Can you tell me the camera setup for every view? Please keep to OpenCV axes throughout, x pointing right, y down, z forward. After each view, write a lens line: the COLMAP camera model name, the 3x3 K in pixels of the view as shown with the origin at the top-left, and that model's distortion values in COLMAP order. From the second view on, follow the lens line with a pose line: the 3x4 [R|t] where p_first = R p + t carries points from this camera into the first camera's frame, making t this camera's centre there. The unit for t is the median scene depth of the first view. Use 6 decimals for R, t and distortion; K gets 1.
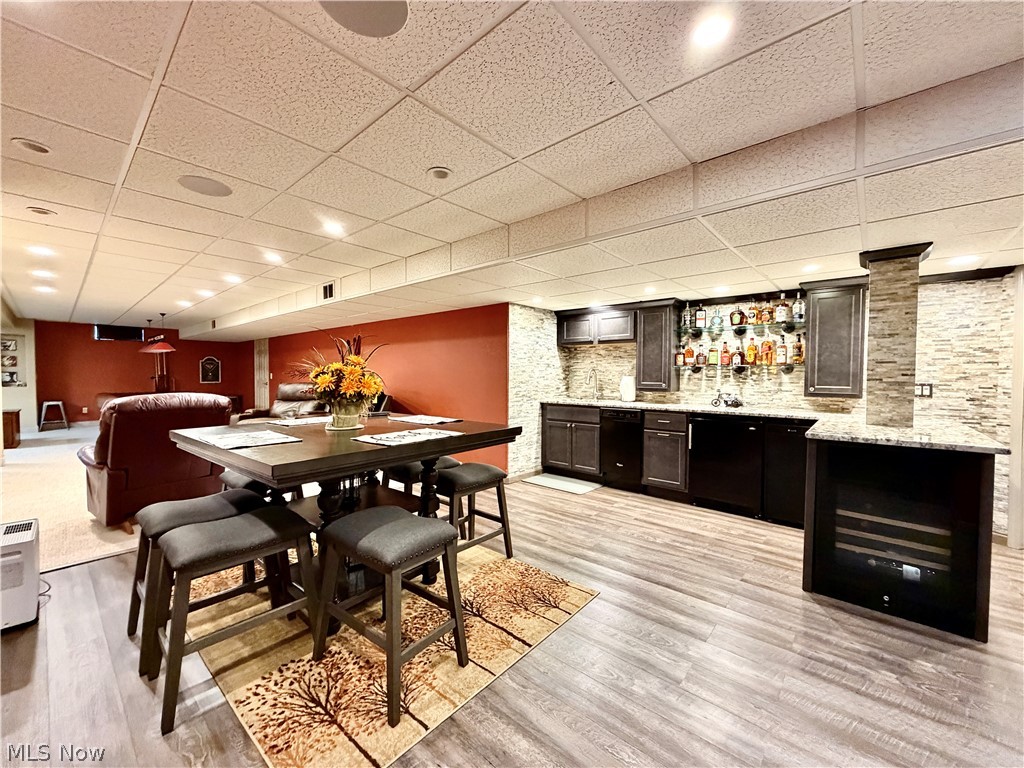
lens RADIAL K [[409.0, 0, 509.9], [0, 409.0, 382.1], [0, 0, 1]] dist [-0.000660, -0.000086]
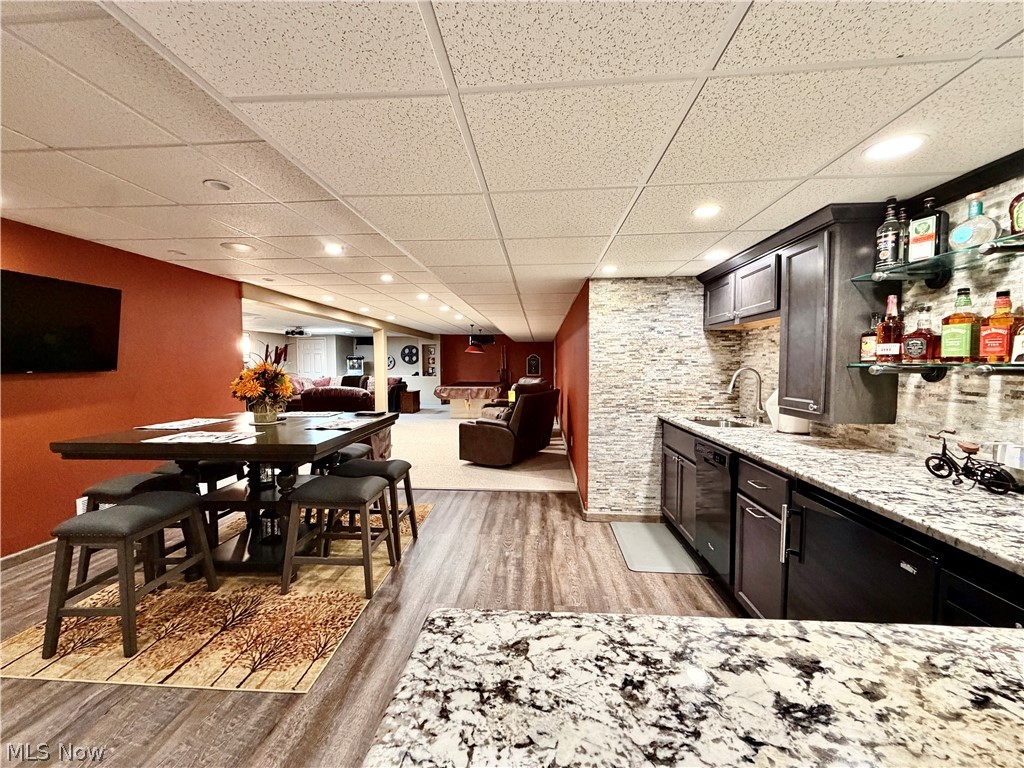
lens RADIAL K [[409.0, 0, 509.9], [0, 409.0, 382.1], [0, 0, 1]] dist [-0.000660, -0.000086]
pose [[0.610646, 0.031585, -0.791273, 0.481721], [-0.015176, 0.999488, 0.028185, -0.024748], [0.791758, -0.005203, 0.610812, 0.417219]]
